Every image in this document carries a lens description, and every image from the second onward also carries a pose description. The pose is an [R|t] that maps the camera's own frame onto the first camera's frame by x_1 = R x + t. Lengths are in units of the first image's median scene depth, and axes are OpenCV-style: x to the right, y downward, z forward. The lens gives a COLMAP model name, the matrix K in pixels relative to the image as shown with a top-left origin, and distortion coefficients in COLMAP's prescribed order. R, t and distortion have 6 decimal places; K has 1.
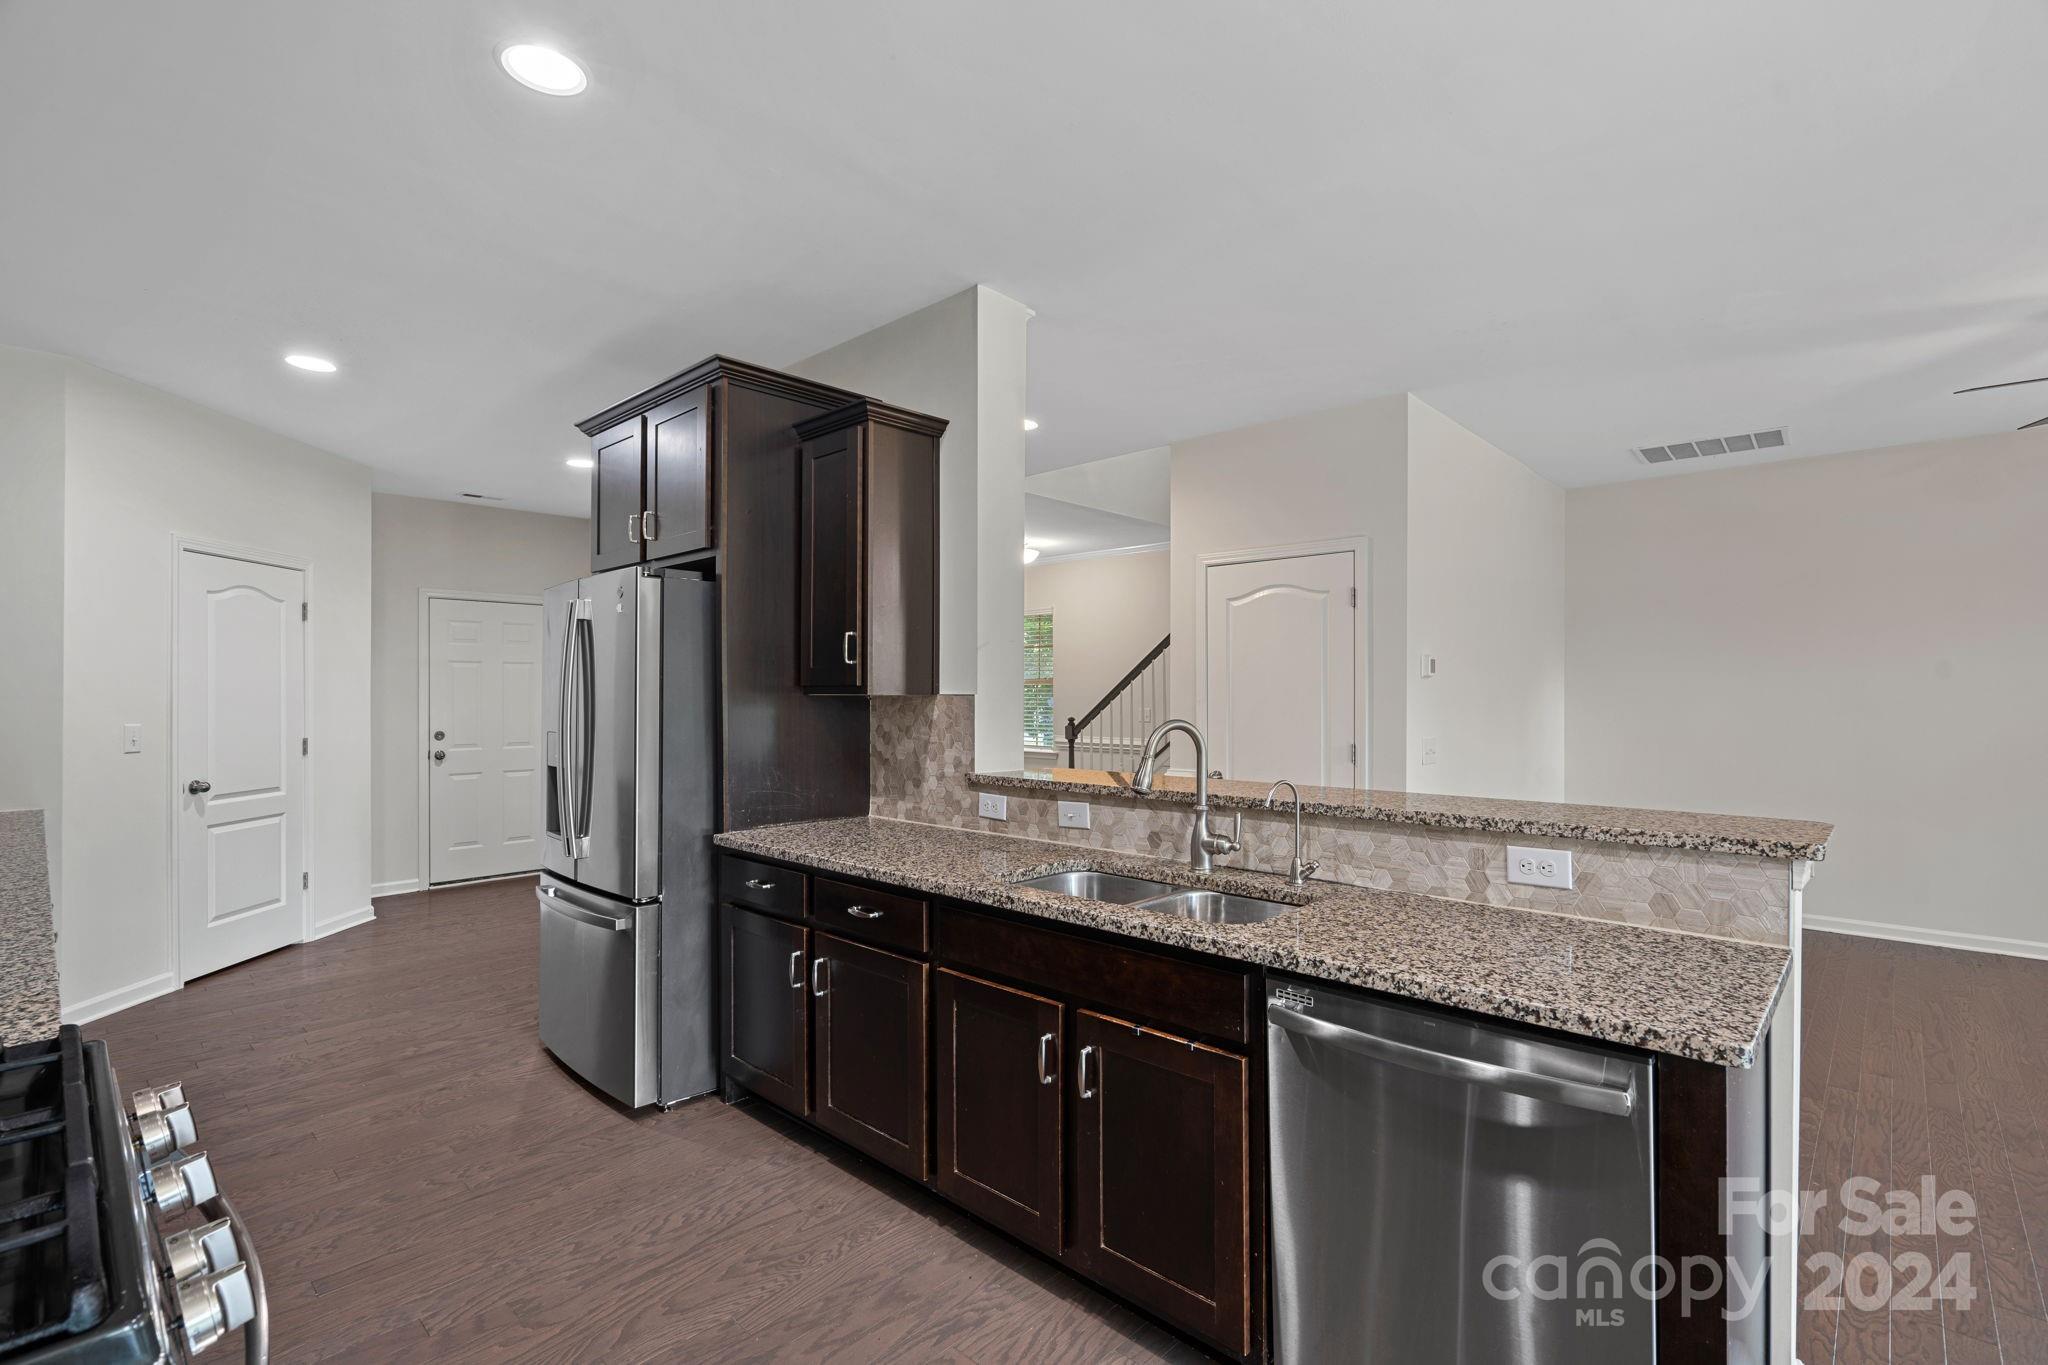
lens RADIAL K [[927.8, 0, 1020.6], [0, 927.8, 700.4], [0, 0, 1]] dist [-0.009533, 0.000732]
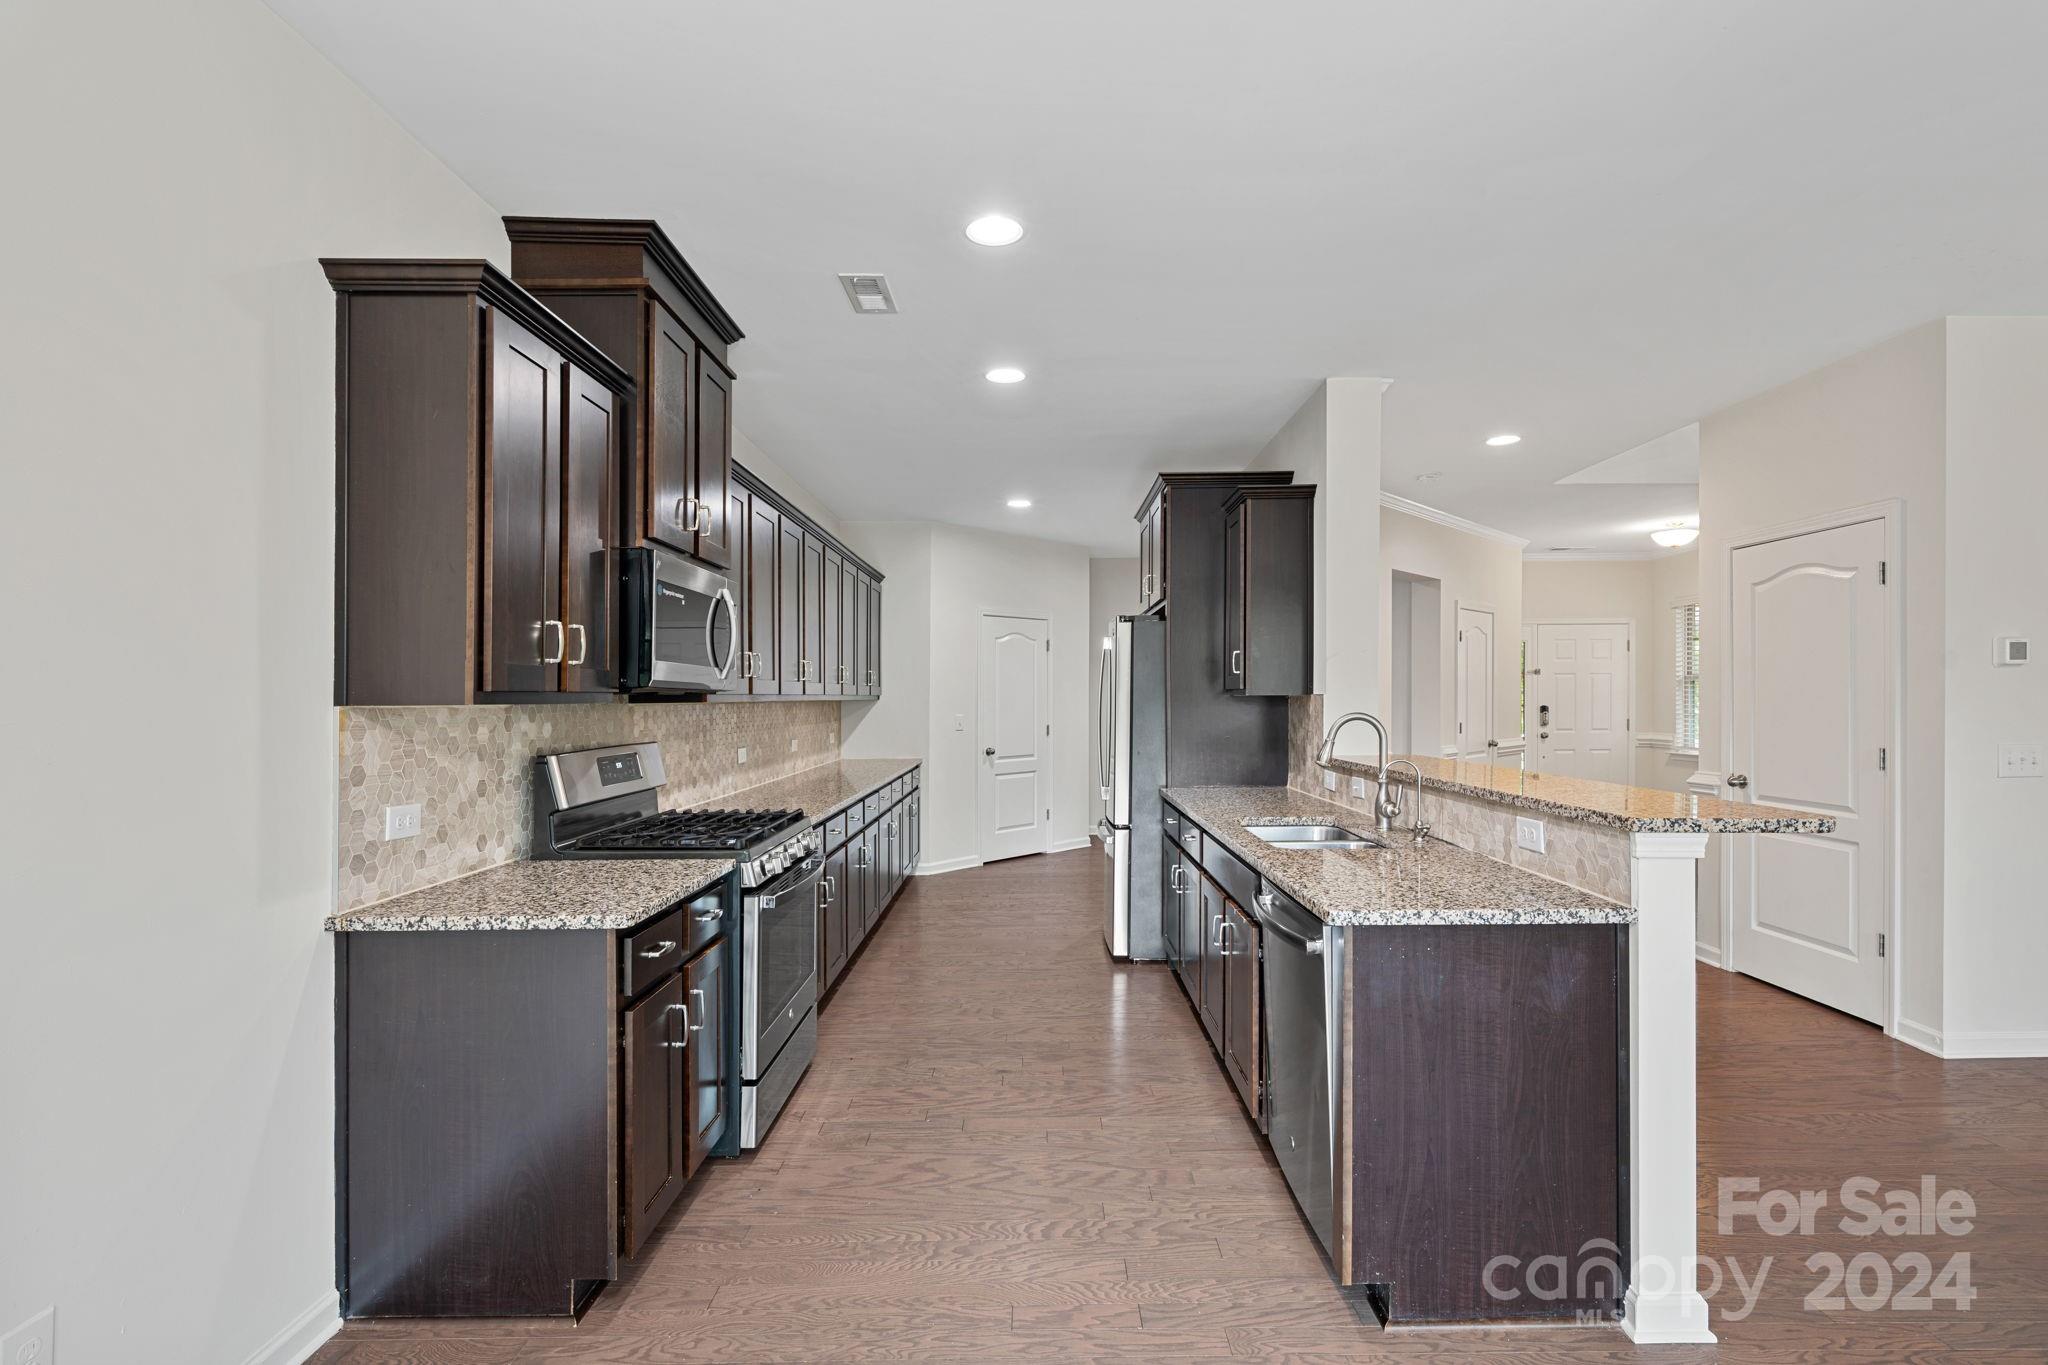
lens RADIAL K [[927.8, 0, 1014.3], [0, 927.8, 686.6], [0, 0, 1]] dist [-0.009533, 0.000732]
pose [[0.672601, -0.014226, -0.739869, 0.641226], [0.003300, 0.999863, -0.016225, 0.002970], [0.739998, 0.008471, 0.672556, -0.200532]]
